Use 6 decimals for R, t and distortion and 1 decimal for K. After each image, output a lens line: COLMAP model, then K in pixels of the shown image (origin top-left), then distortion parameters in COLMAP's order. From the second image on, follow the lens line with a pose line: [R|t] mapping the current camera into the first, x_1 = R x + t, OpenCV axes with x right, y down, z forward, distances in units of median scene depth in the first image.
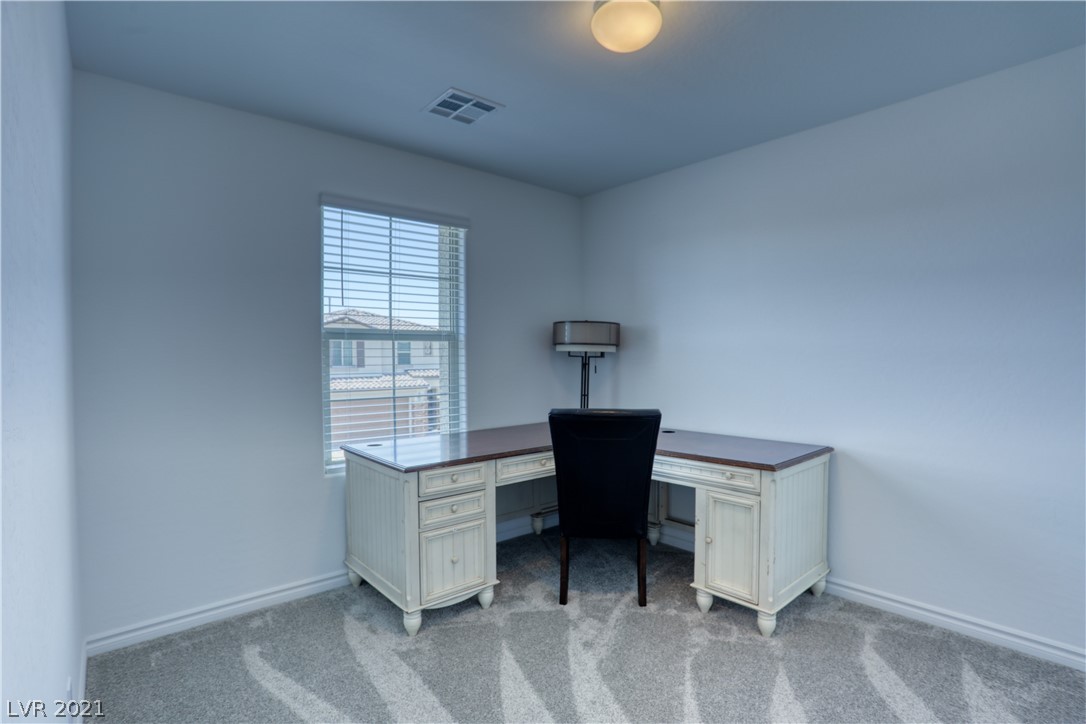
lens RADIAL K [[525.0, 0, 544.4], [0, 525.0, 360.6], [0, 0, 1]] dist [-0.087013, 0.034071]
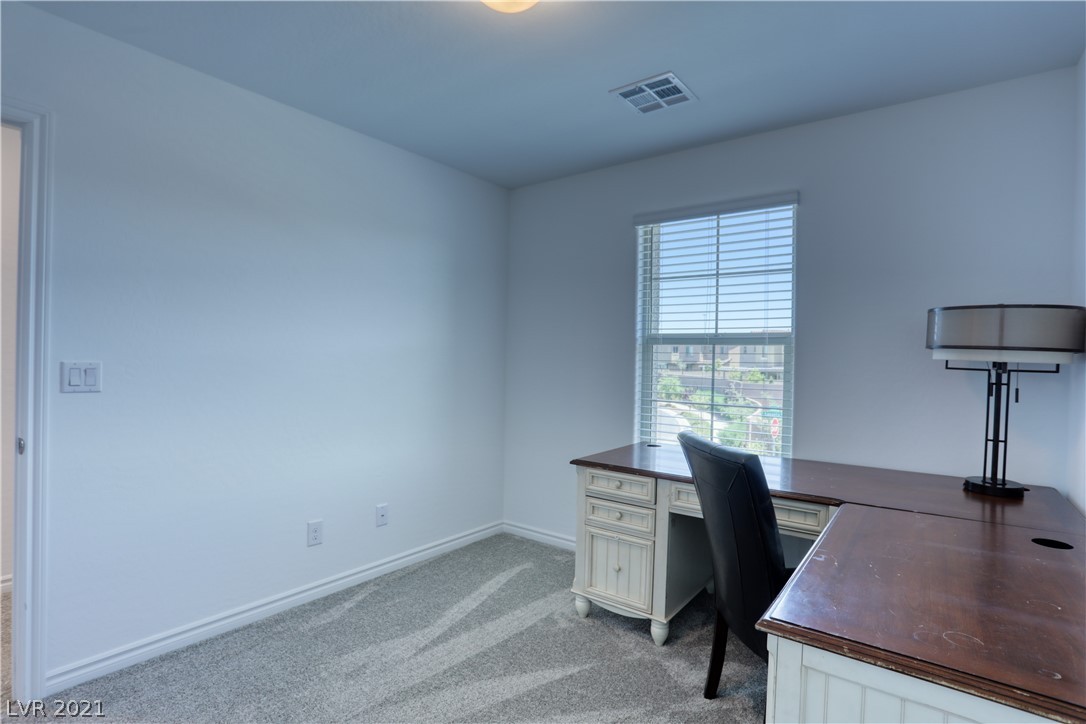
lens RADIAL K [[525.0, 0, 544.4], [0, 525.0, 360.6], [0, 0, 1]] dist [-0.087013, 0.034071]
pose [[0.208314, 0.016813, -0.977918, 0.574028], [-0.034035, 0.999371, 0.009932, -0.008494], [0.977470, 0.031214, 0.208755, 0.500836]]
